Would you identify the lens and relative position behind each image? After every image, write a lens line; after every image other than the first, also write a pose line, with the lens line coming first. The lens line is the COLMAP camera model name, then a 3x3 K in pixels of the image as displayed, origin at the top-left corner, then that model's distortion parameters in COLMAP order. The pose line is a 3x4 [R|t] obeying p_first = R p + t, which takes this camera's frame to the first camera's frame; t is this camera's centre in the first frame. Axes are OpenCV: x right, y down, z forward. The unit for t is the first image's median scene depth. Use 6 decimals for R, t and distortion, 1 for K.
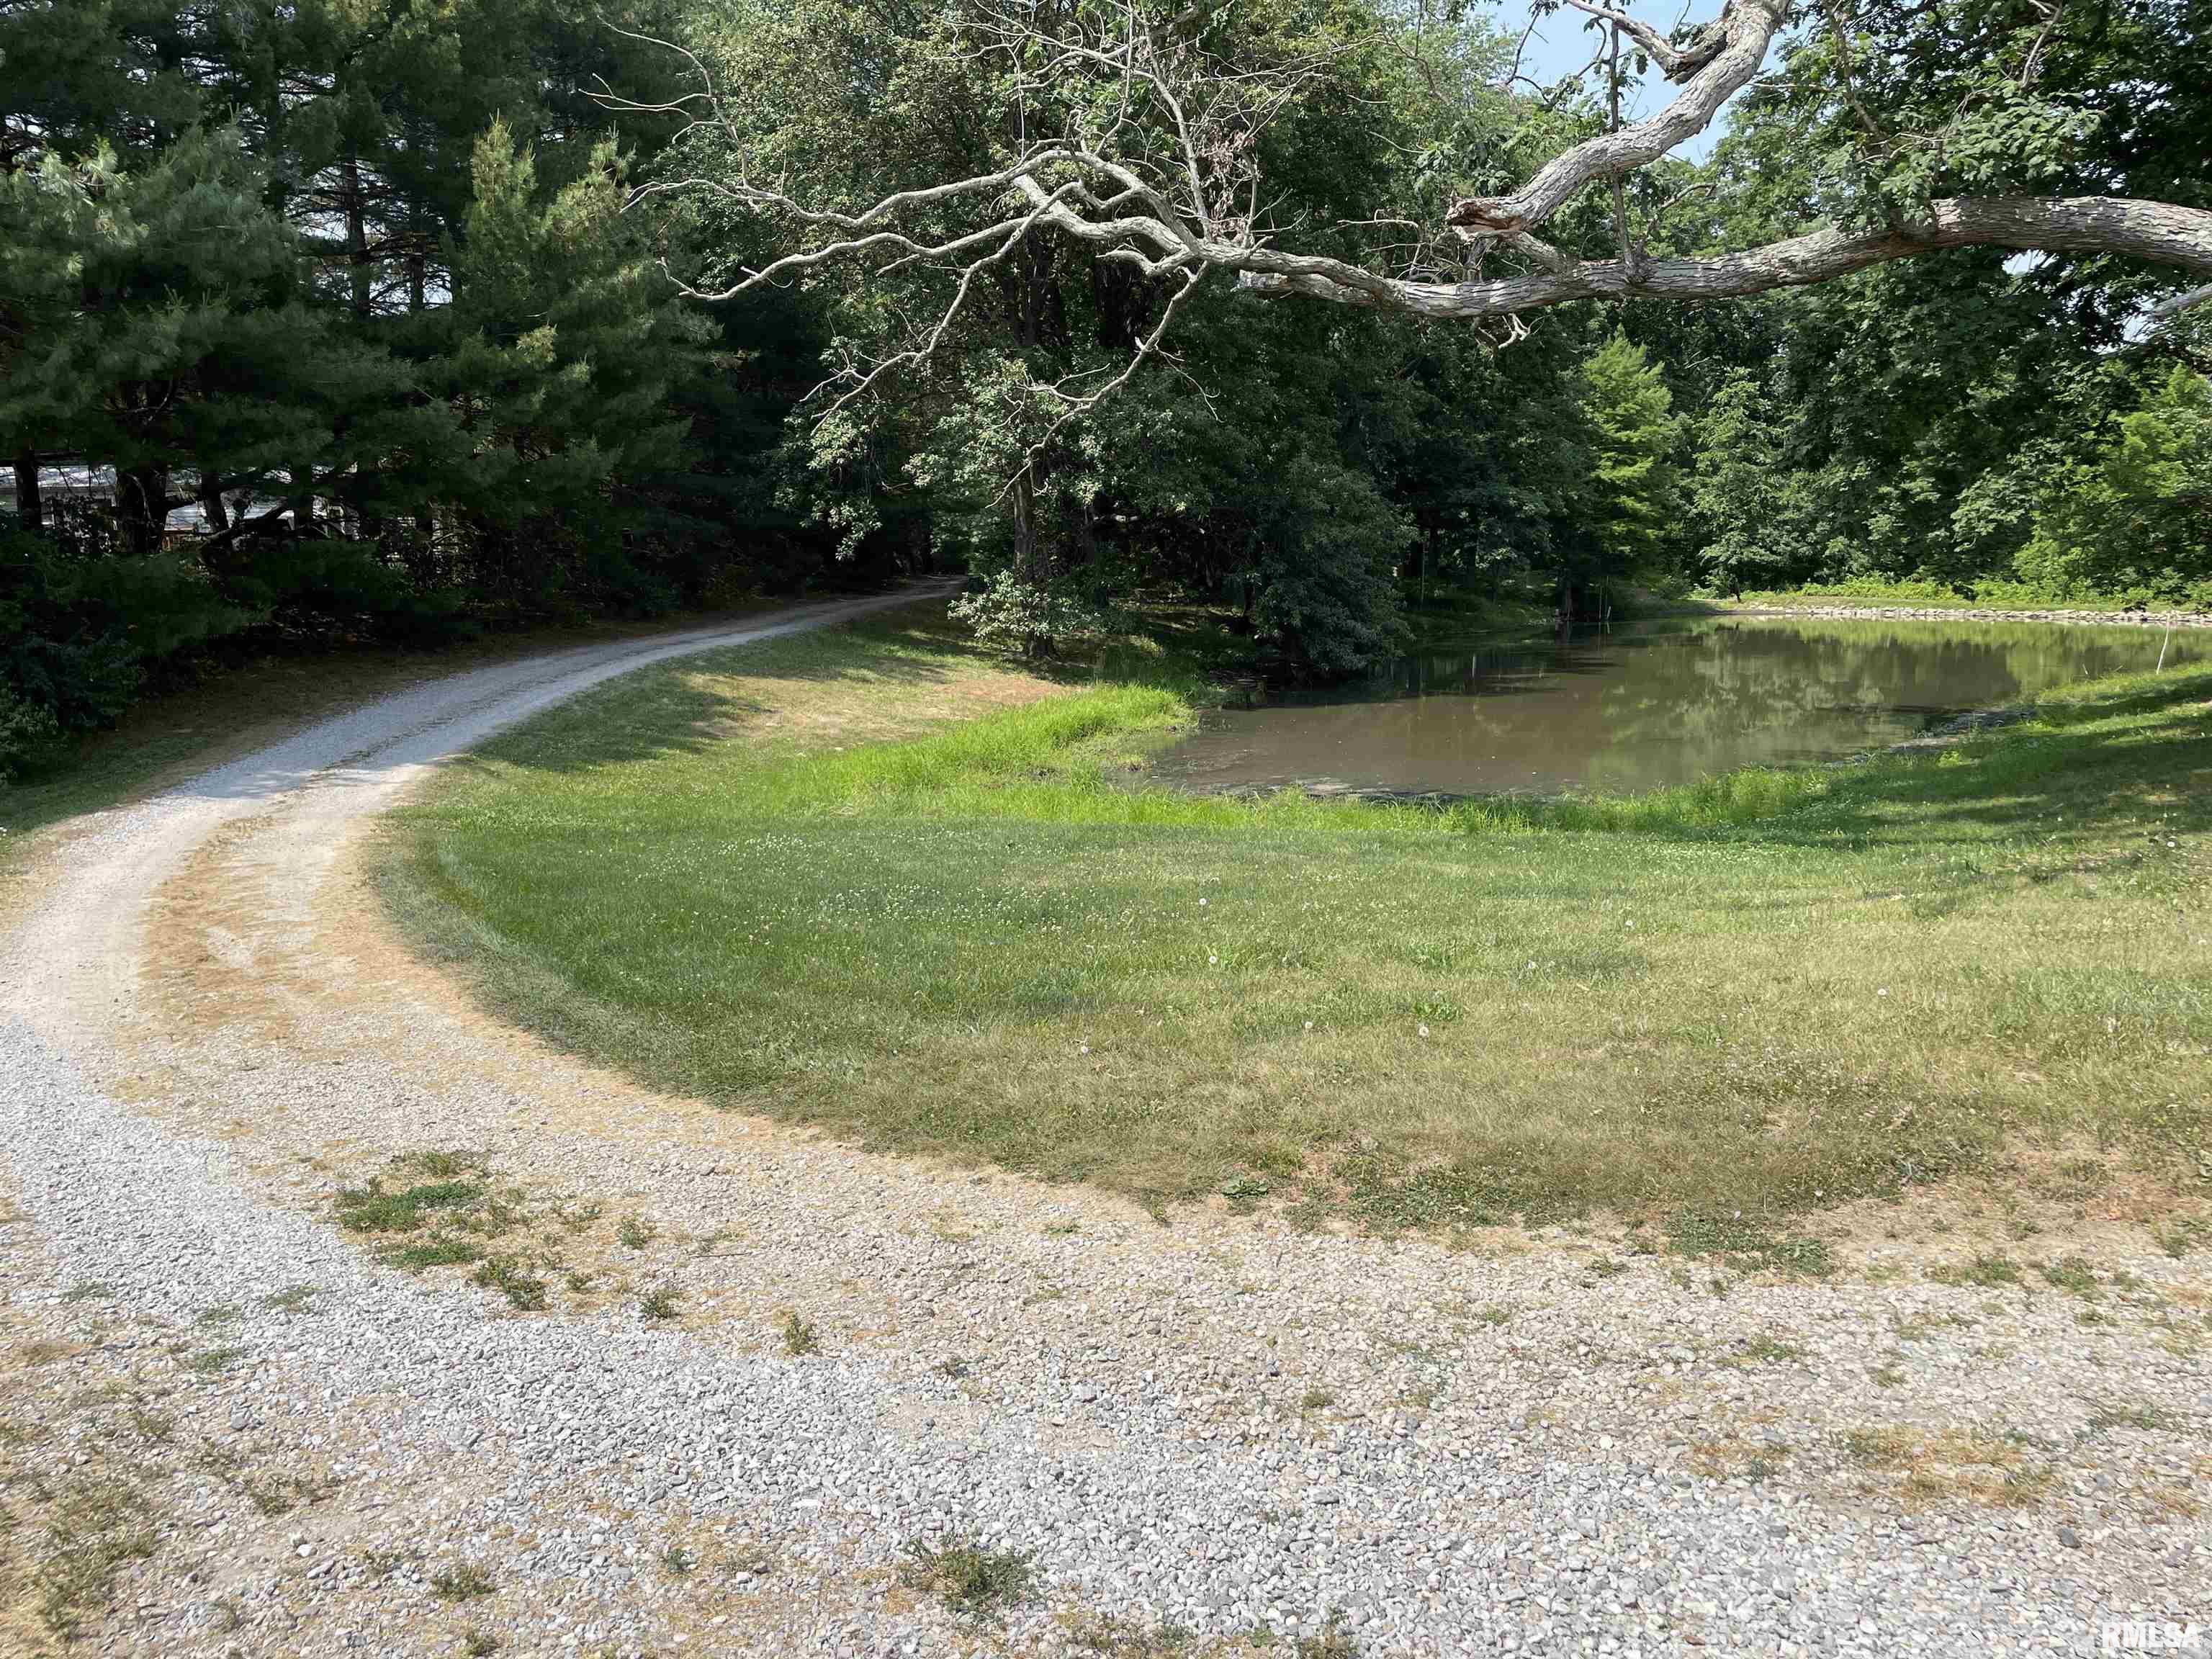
lens RADIAL K [[1622.5, 0, 1100.6], [0, 1622.5, 839.1], [0, 0, 1]] dist [0.031990, -0.077995]
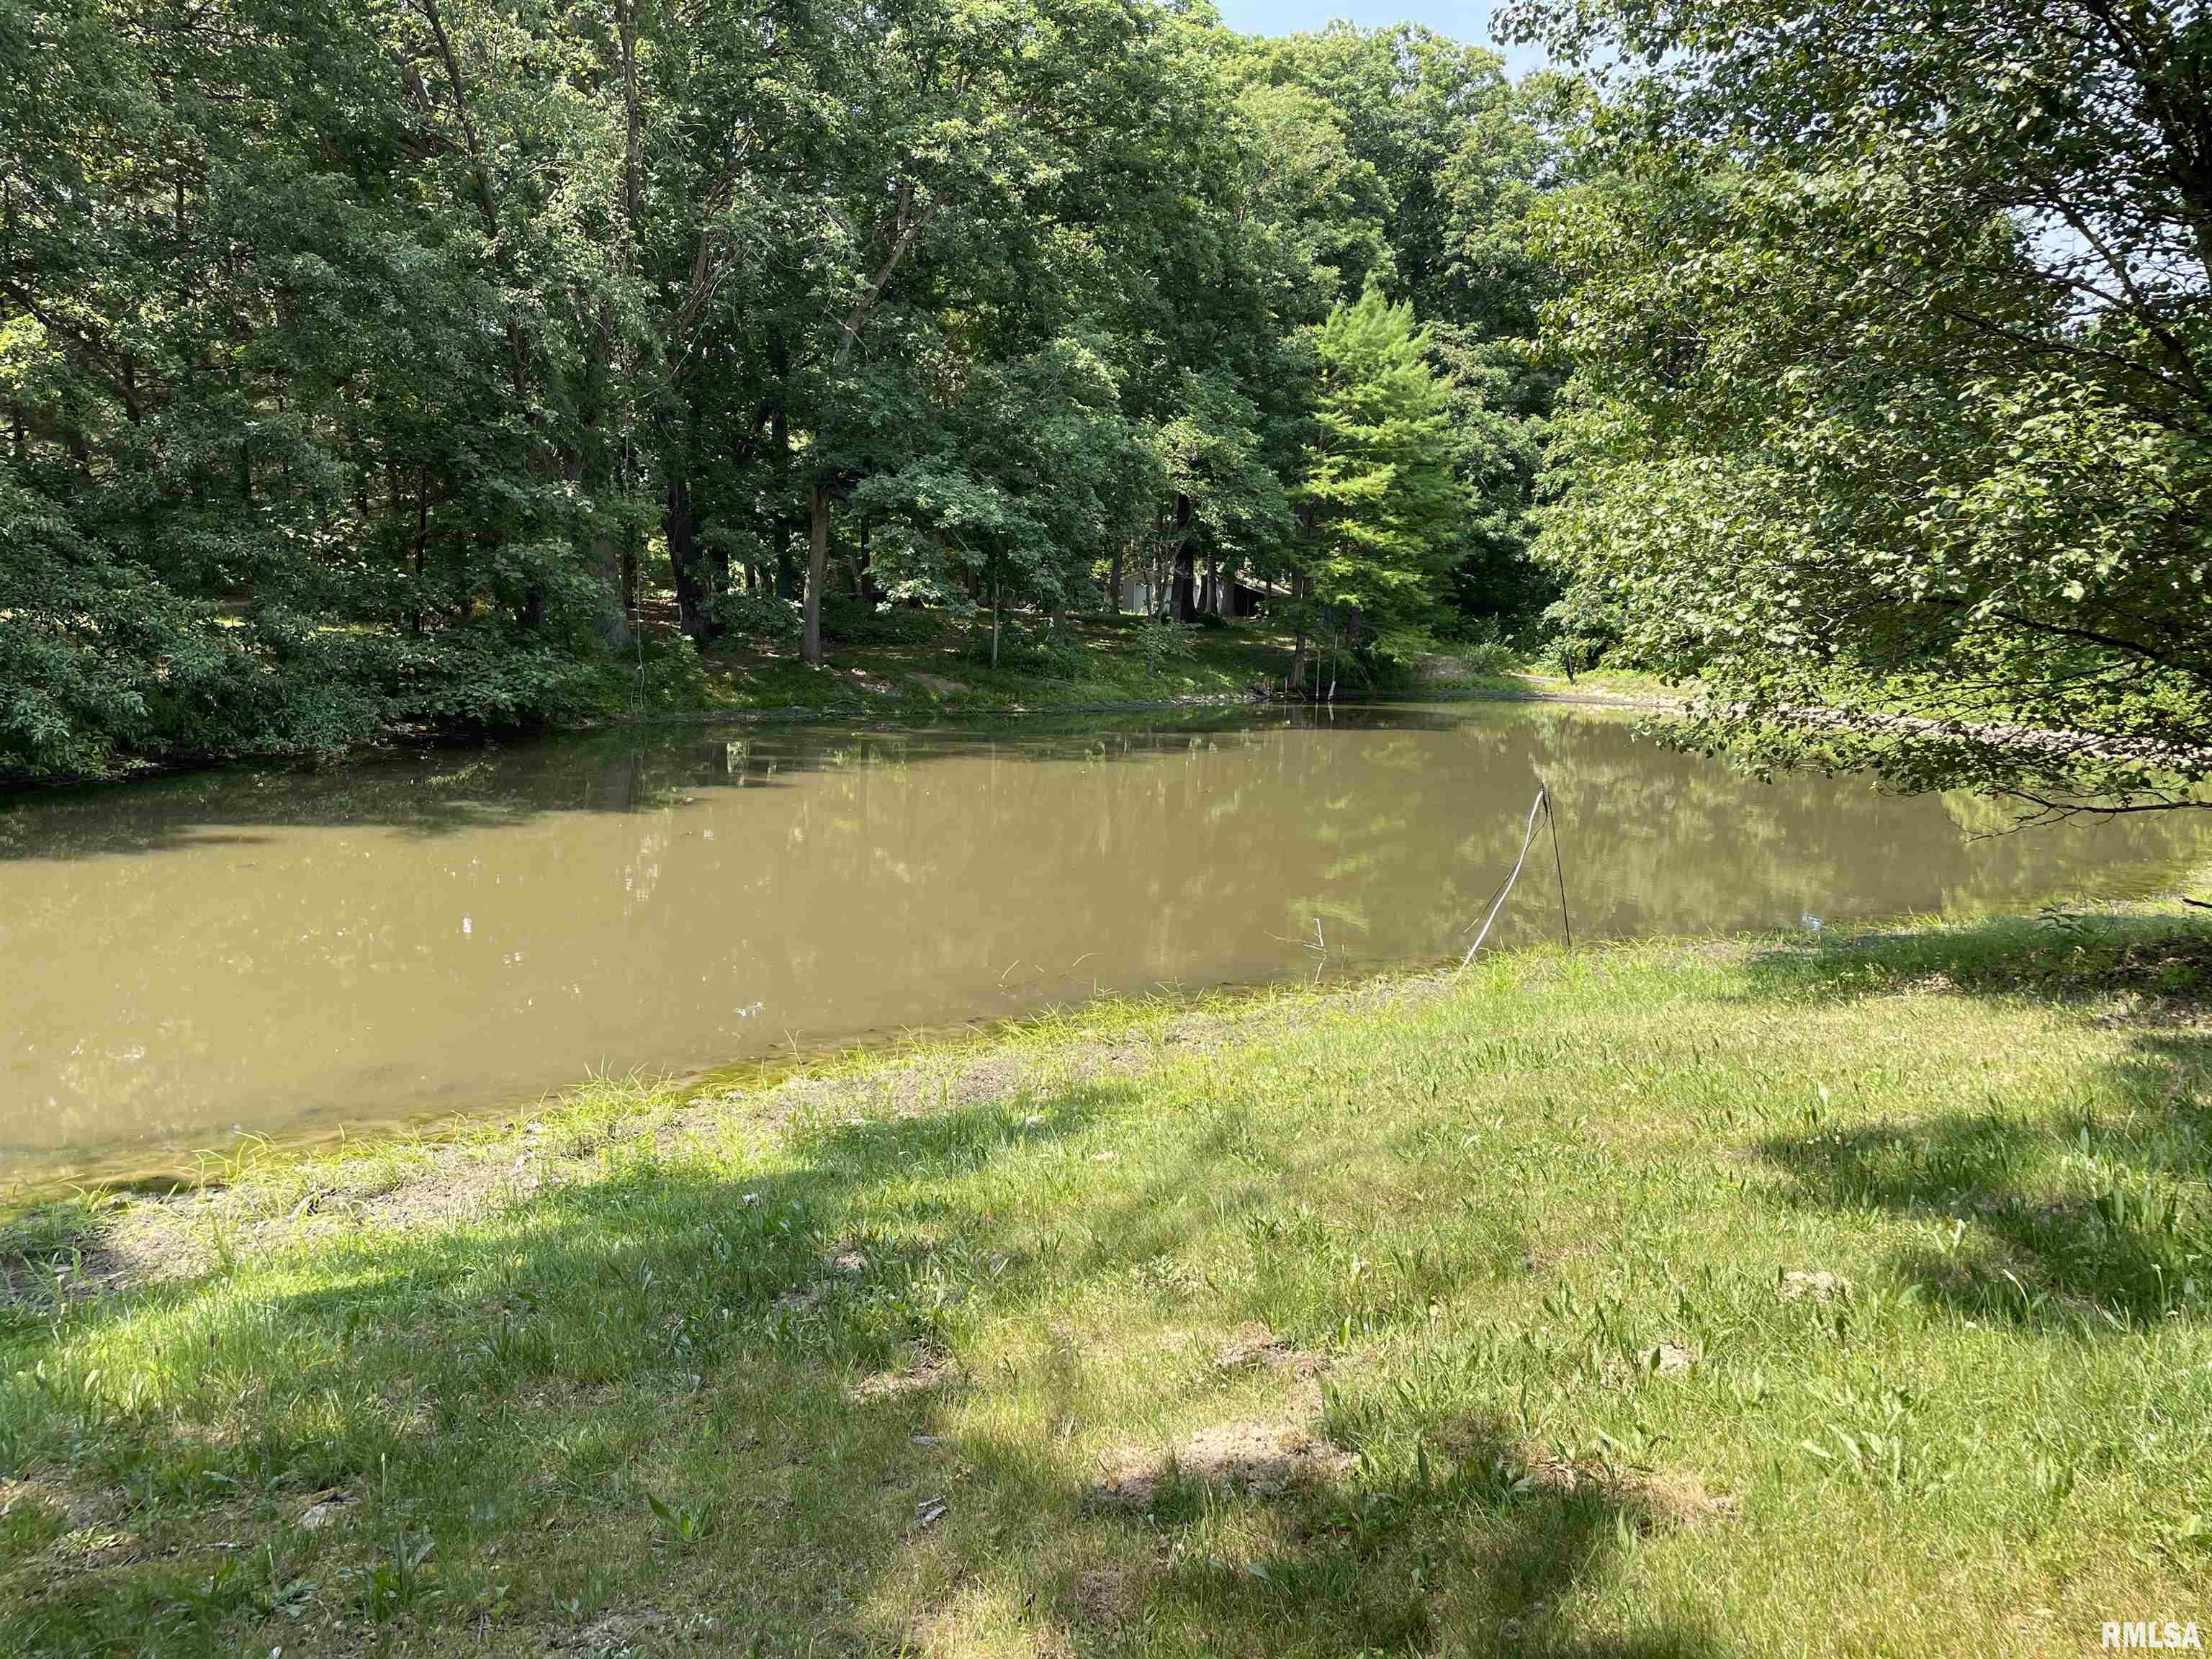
lens RADIAL K [[1622.5, 0, 1100.6], [0, 1622.5, 839.1], [0, 0, 1]] dist [0.031990, -0.077995]
pose [[0.992998, 0.062203, -0.100428, 0.292510], [-0.064492, 0.997724, -0.019699, -0.057314], [0.098974, 0.026038, 0.994749, 0.315301]]
